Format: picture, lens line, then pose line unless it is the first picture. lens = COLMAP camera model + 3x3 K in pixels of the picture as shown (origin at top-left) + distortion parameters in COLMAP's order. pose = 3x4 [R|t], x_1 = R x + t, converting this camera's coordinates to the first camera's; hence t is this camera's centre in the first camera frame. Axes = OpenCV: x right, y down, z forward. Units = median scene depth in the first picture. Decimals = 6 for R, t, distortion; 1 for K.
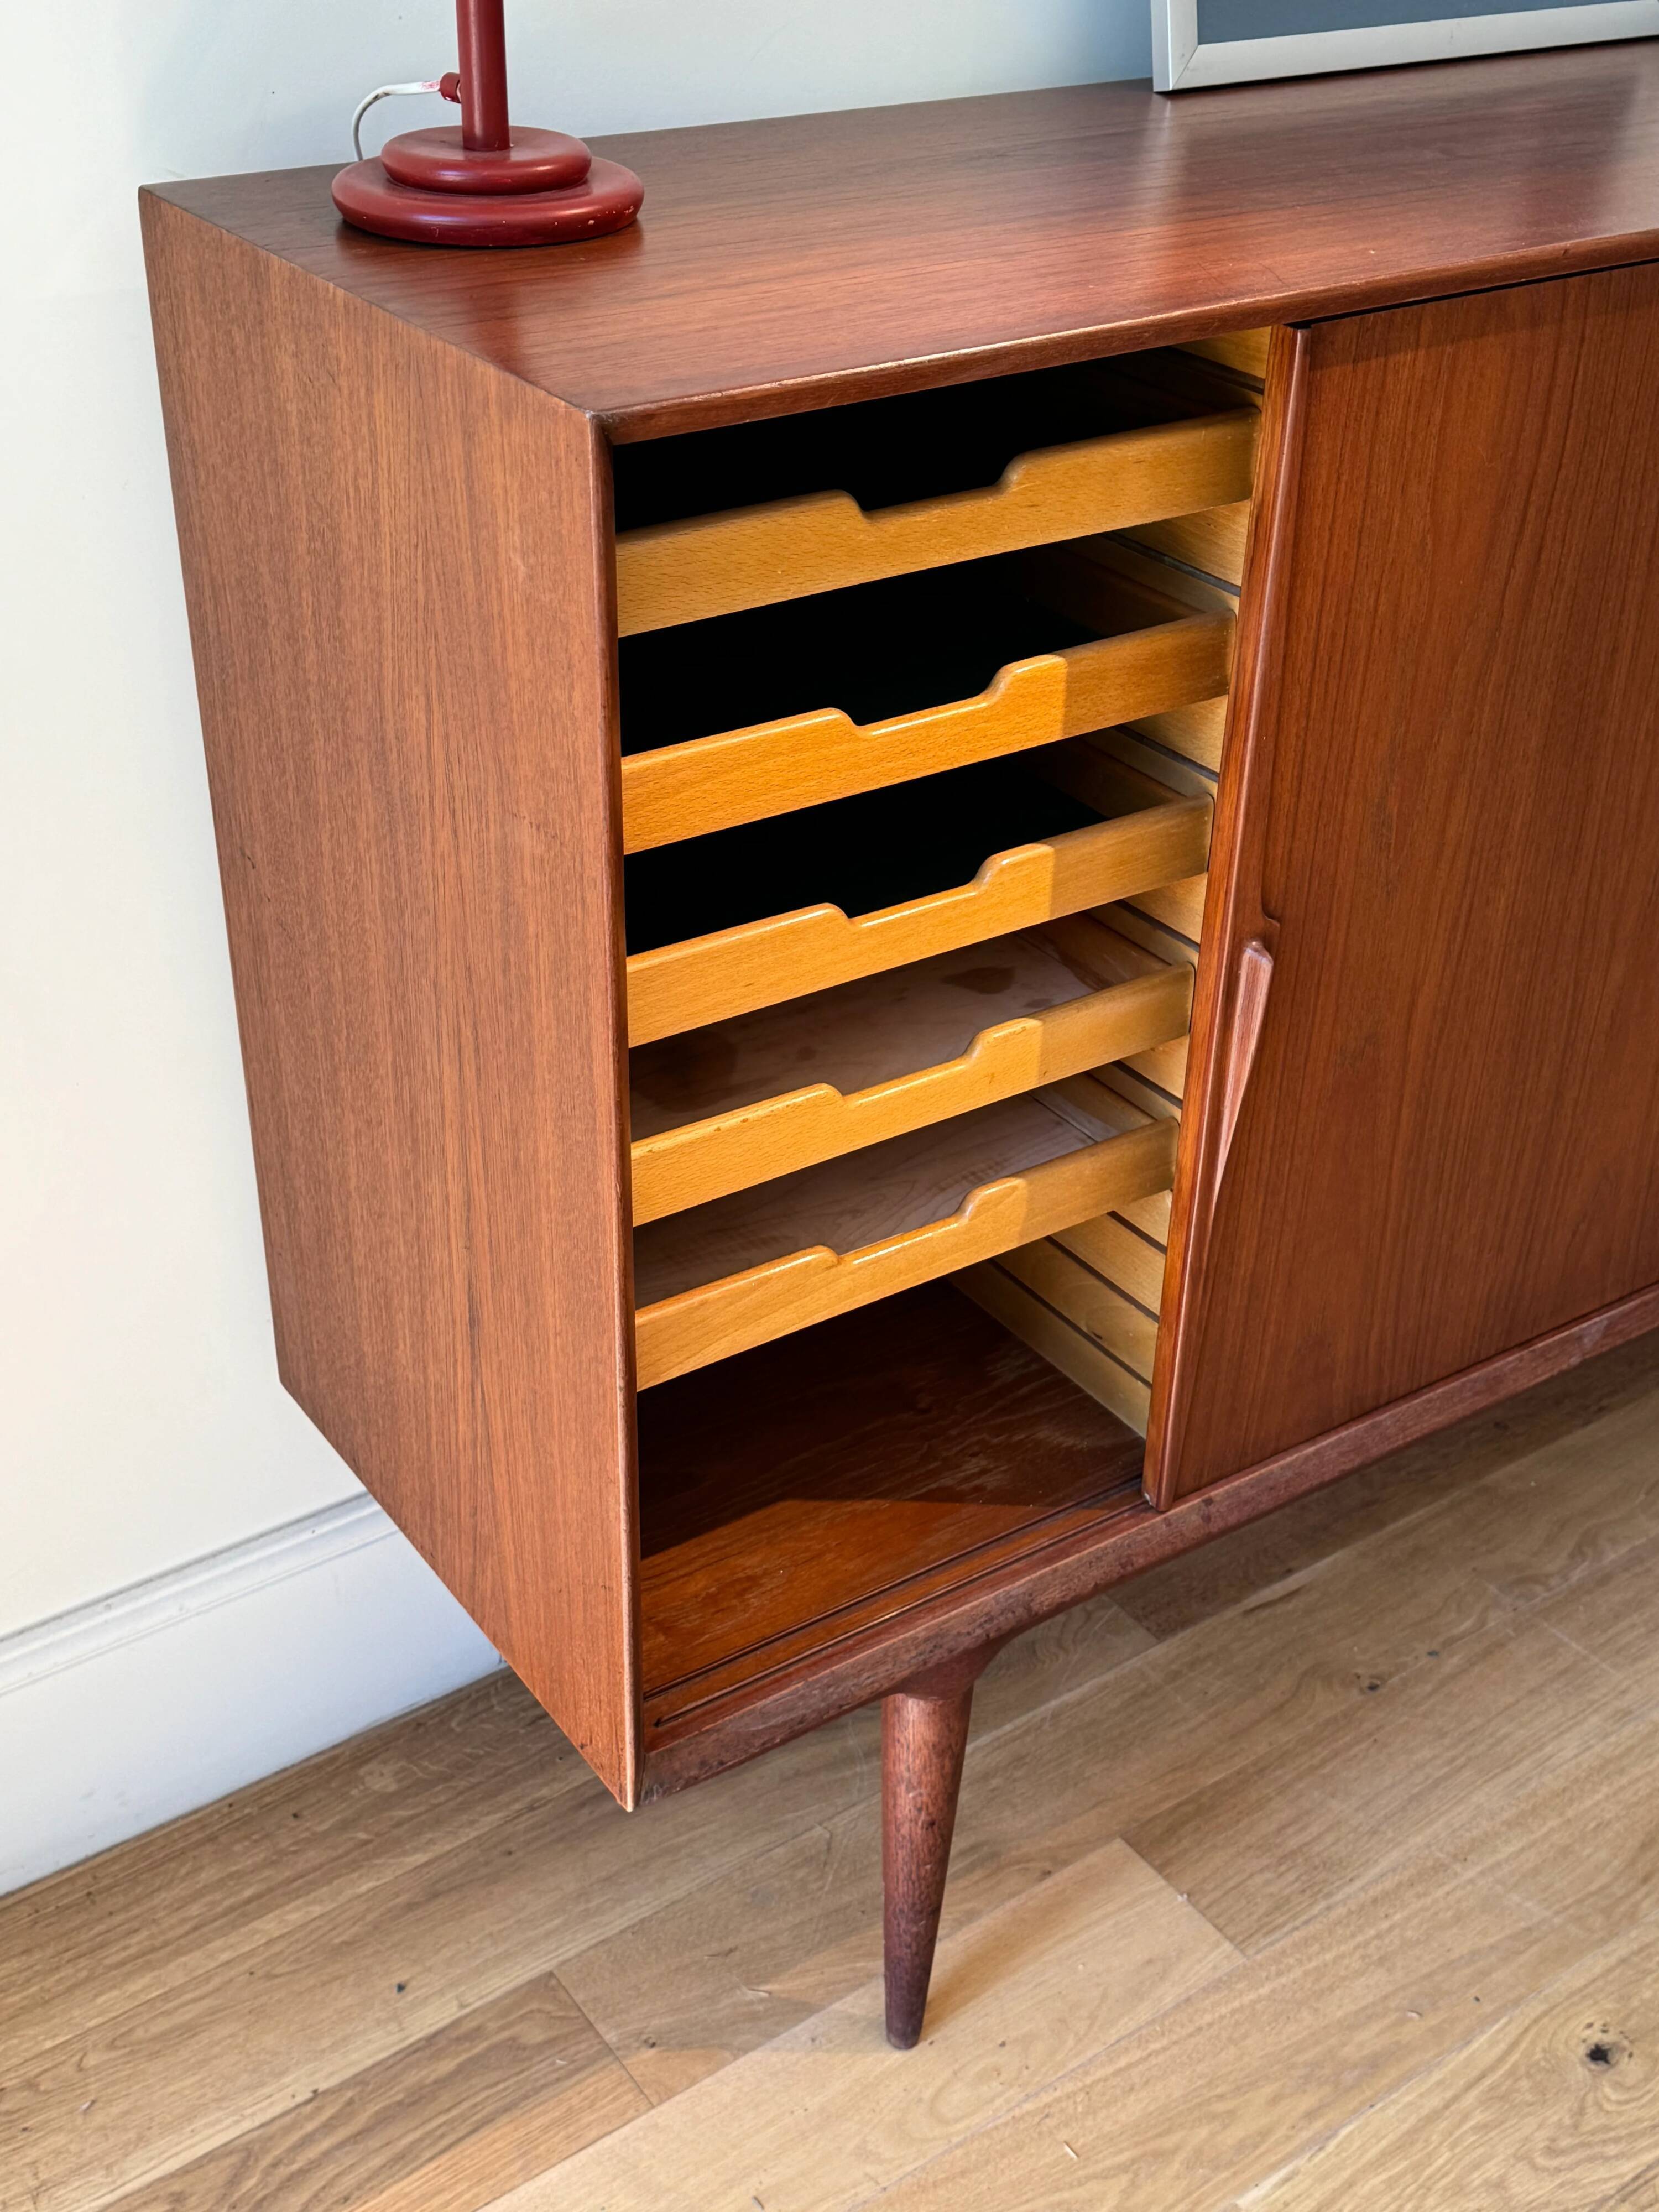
lens RADIAL K [[2577.5, 0, 835.3], [0, 2577.5, 1139.2], [0, 0, 1]] dist [0.079200, 0.000000]
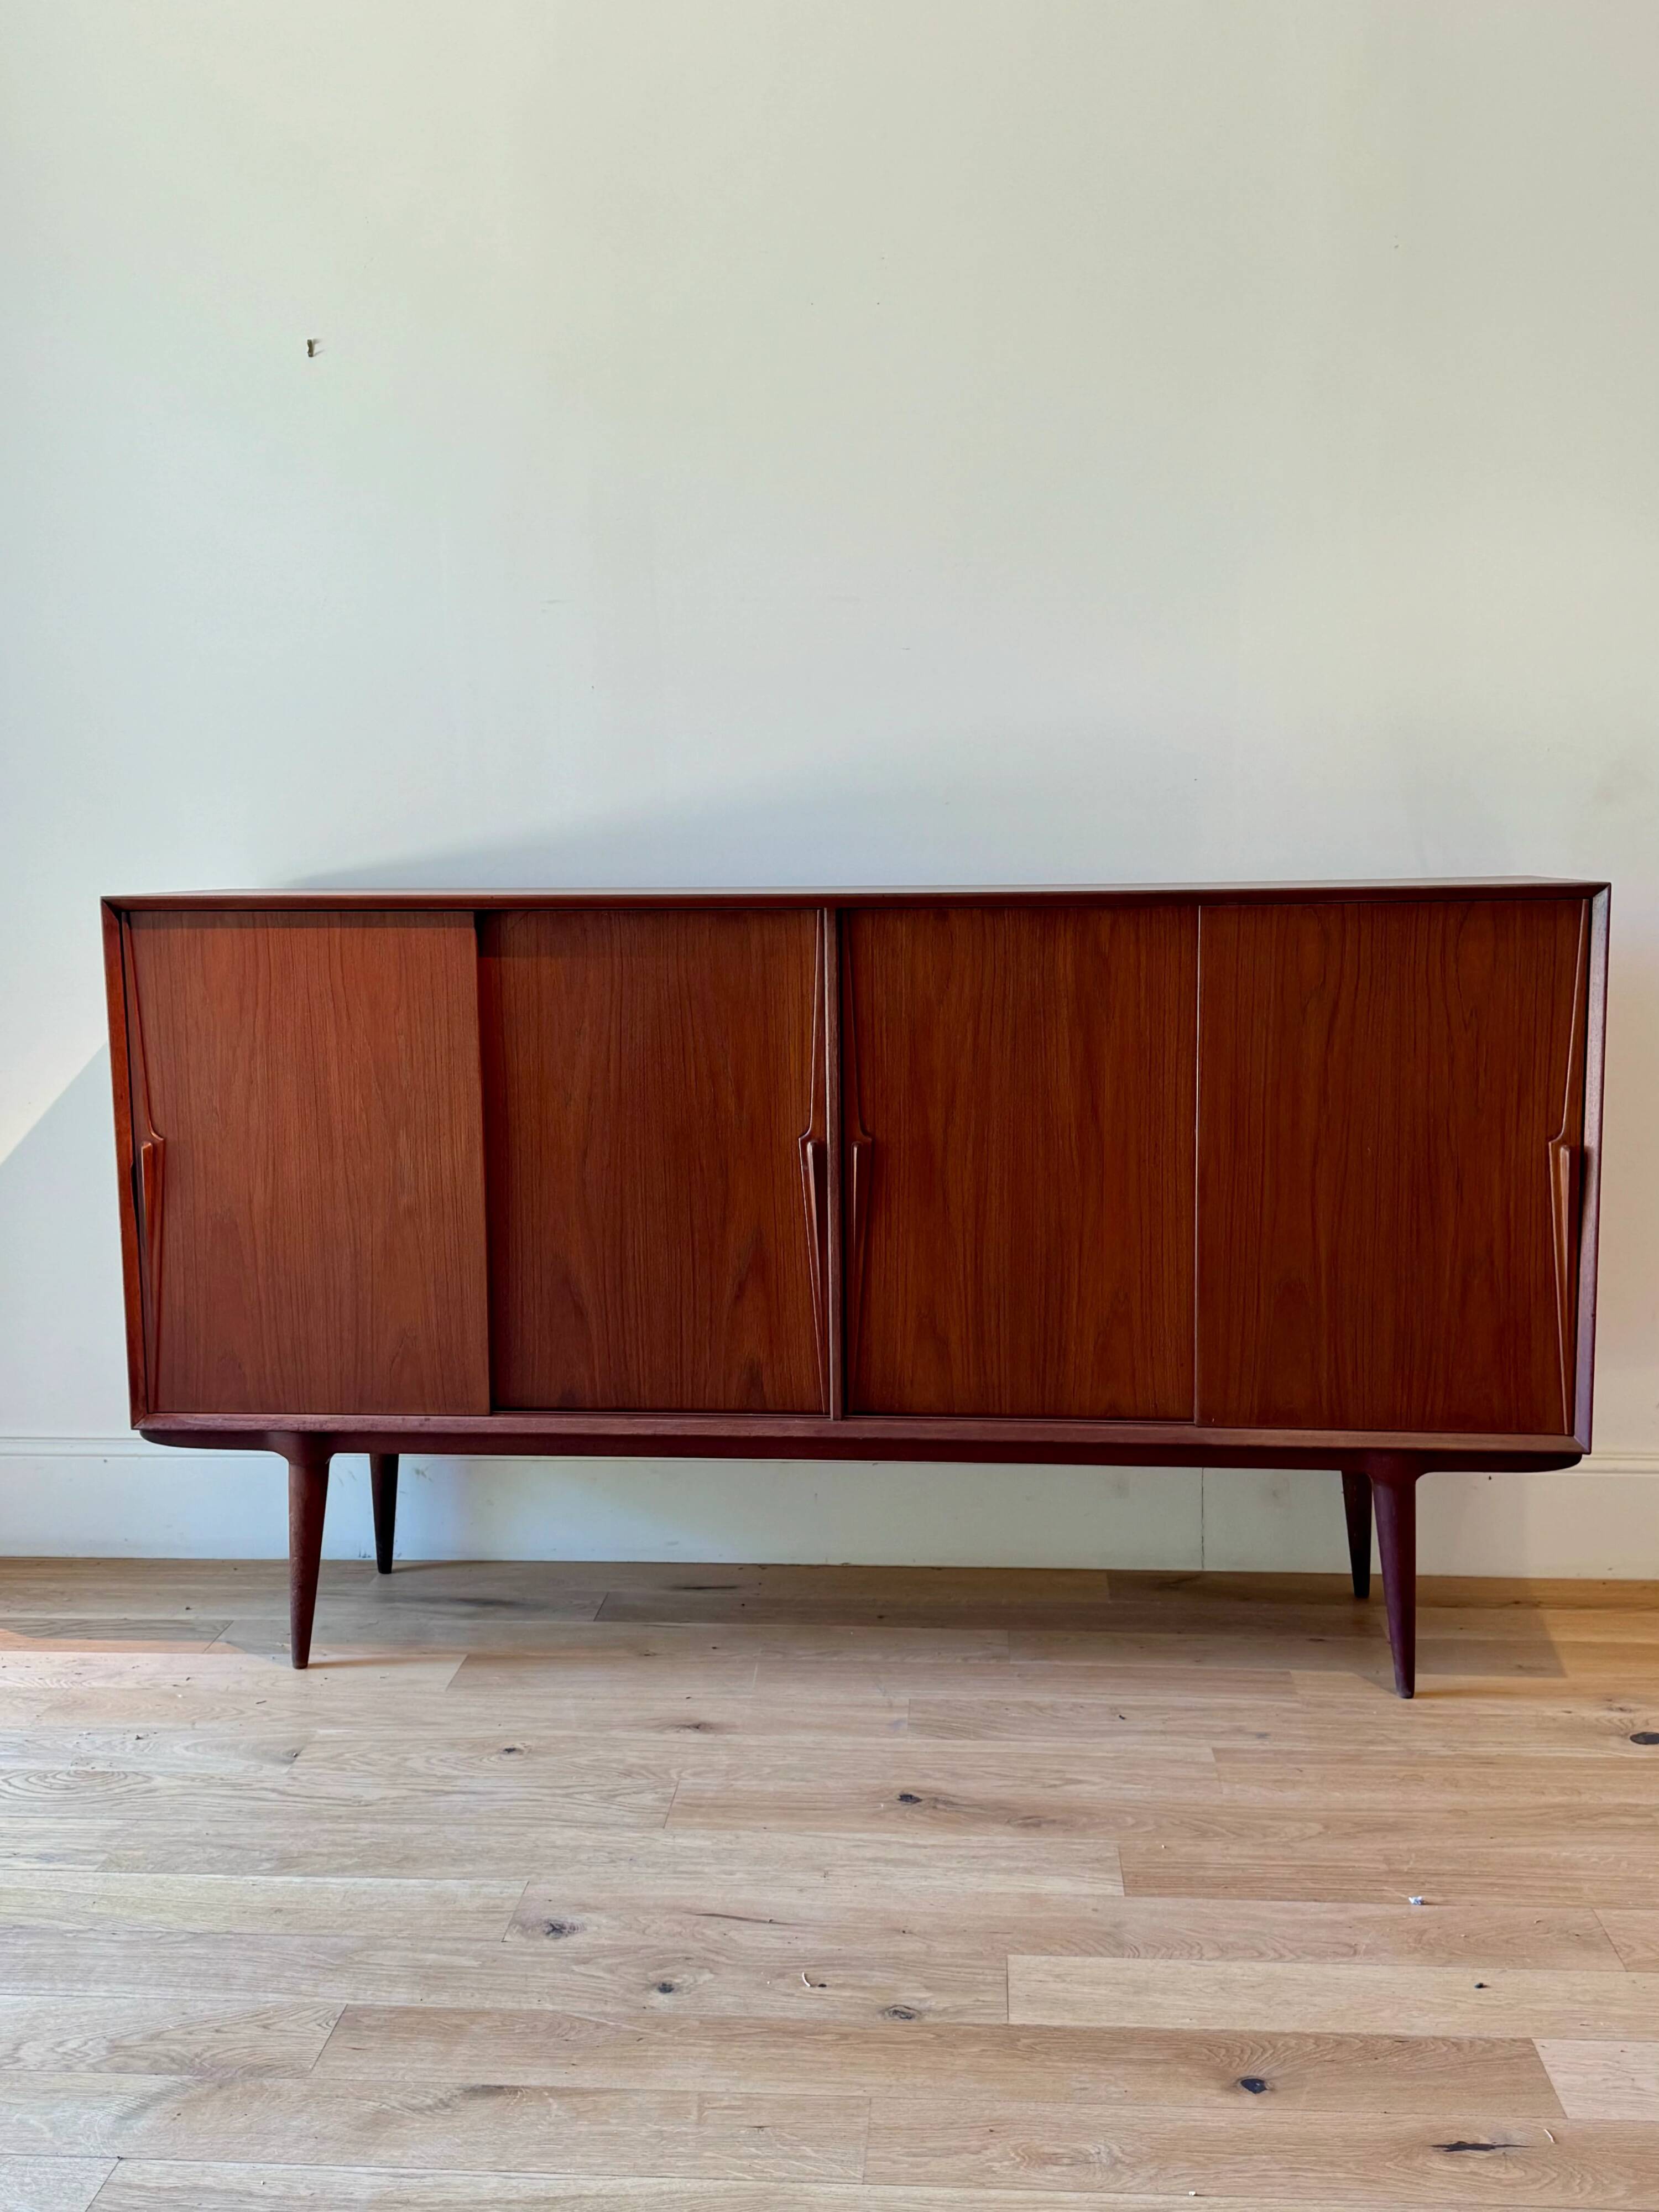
lens RADIAL K [[2084.2, 0, 835.8], [0, 2084.2, 1116.7], [0, 0, 1]] dist [0.093573, 0.000000]
pose [[0.766163, 0.053901, -0.640382, 1.536255], [-0.312916, 0.901660, -0.298485, 0.326871], [0.561318, 0.429073, 0.707685, -0.212811]]
